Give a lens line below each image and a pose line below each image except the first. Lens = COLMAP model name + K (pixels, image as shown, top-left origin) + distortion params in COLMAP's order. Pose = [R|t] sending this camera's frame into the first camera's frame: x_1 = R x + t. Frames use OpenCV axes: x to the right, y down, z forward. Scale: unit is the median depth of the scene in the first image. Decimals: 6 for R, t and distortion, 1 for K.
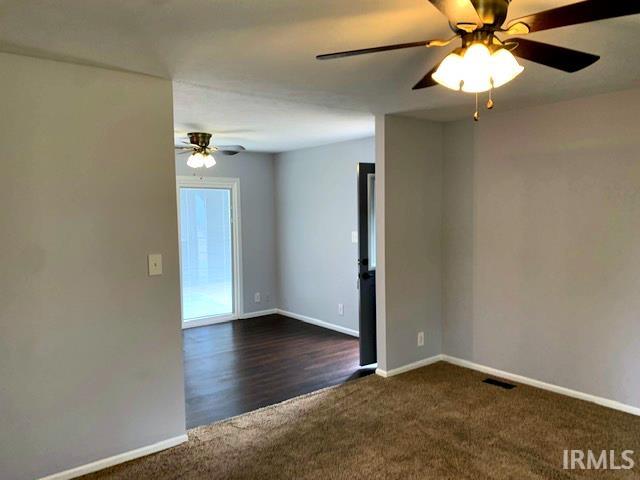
lens RADIAL K [[484.2, 0, 320.5], [0, 484.2, 239.7], [0, 0, 1]] dist [0.030728, -0.057562]
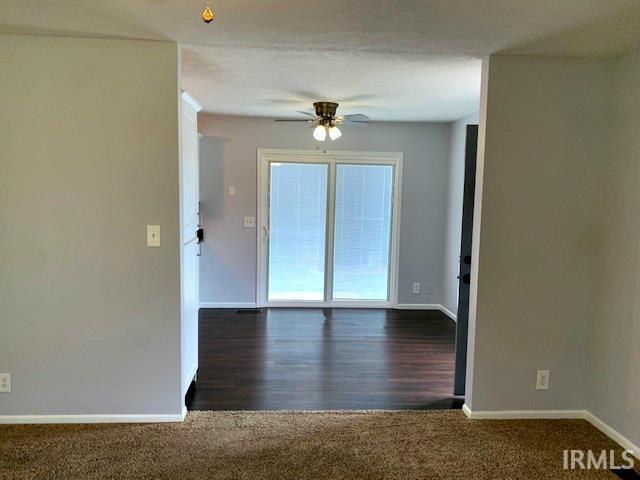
lens RADIAL K [[484.2, 0, 320.3], [0, 484.2, 240.5], [0, 0, 1]] dist [0.030728, -0.057562]
pose [[0.822038, 0.089300, -0.562386, 0.292664], [-0.066555, 0.995925, 0.060857, -0.013441], [0.565529, -0.012598, 0.824632, 0.228639]]
